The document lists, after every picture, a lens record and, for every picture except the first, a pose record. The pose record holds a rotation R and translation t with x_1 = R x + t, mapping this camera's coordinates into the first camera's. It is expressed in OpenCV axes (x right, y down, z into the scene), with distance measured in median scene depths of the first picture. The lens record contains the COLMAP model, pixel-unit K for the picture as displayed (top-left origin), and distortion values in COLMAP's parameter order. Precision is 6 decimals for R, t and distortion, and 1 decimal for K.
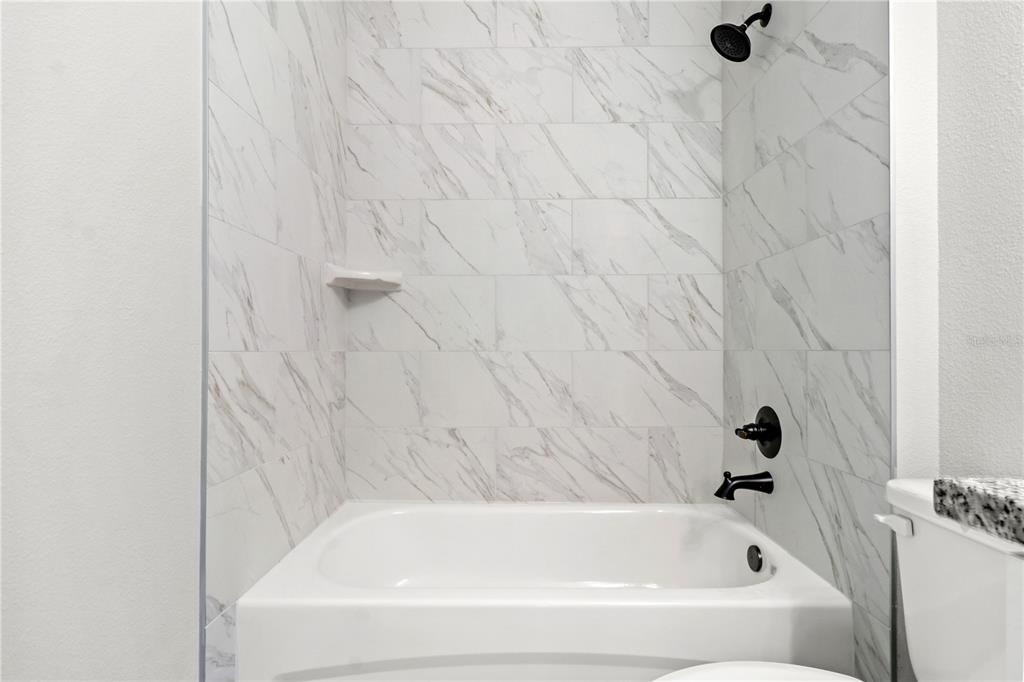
lens RADIAL K [[489.7, 0, 508.4], [0, 489.7, 352.2], [0, 0, 1]] dist [0.000014, -0.000137]
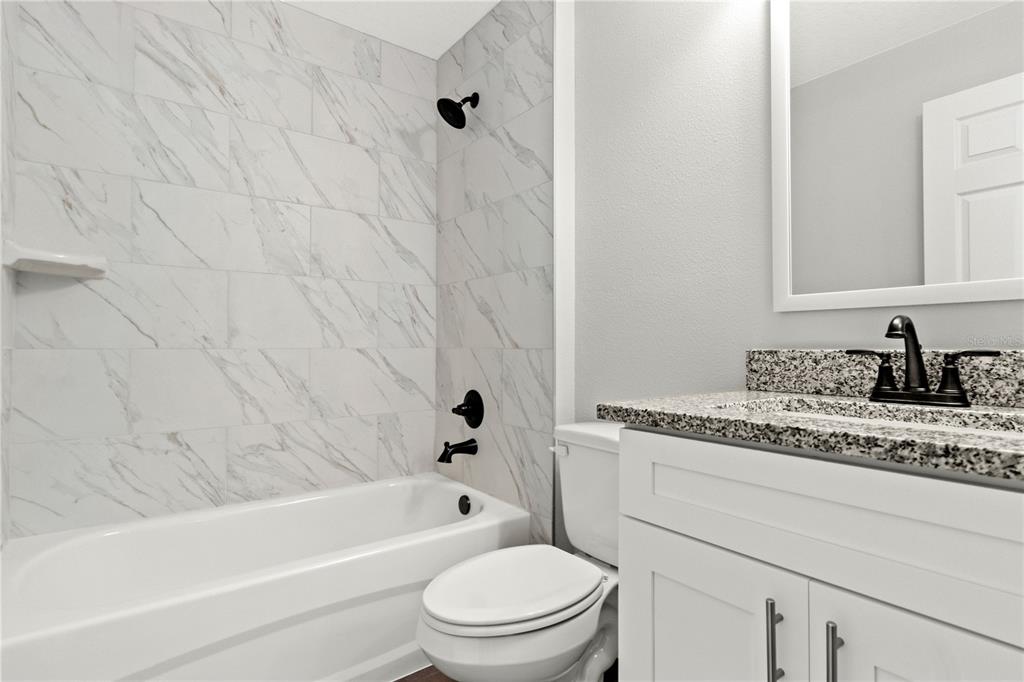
lens RADIAL K [[489.7, 0, 508.4], [0, 489.7, 352.2], [0, 0, 1]] dist [0.000014, -0.000137]
pose [[0.807778, -0.005064, 0.589465, -0.153868], [-0.000119, 0.999962, 0.008754, -0.003590], [-0.589487, -0.007141, 0.807747, -0.117401]]
